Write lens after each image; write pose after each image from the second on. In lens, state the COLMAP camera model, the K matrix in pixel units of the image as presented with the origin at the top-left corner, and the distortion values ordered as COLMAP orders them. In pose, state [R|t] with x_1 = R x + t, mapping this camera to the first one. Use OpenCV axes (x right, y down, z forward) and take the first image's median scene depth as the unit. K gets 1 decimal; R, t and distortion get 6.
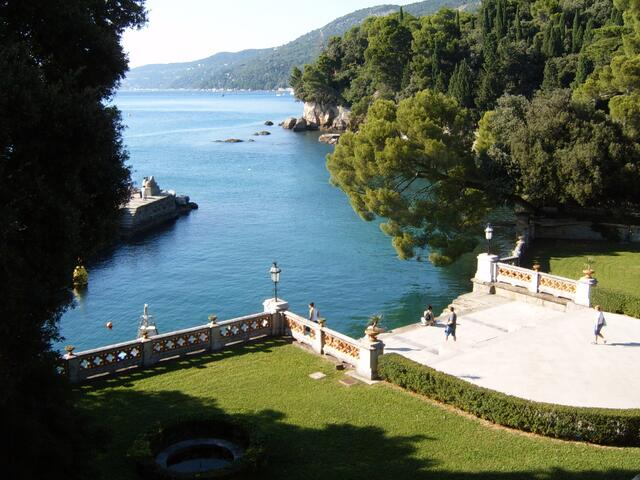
lens RADIAL K [[719.0, 0, 320.0], [0, 719.0, 240.0], [0, 0, 1]] dist [-0.151253, 0.110139]
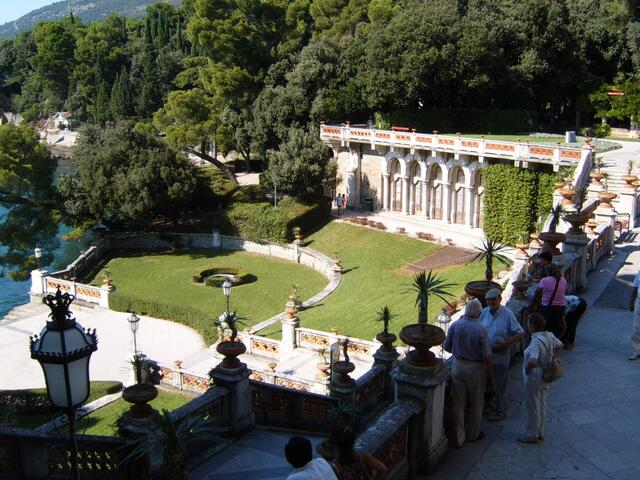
lens RADIAL K [[719.0, 0, 320.0], [0, 719.0, 240.0], [0, 0, 1]] dist [-0.151253, 0.110139]
pose [[0.920792, -0.067374, 0.384190, 0.174070], [0.065173, 0.997698, 0.018761, -0.017414], [-0.384570, 0.007763, 0.923063, -0.207337]]
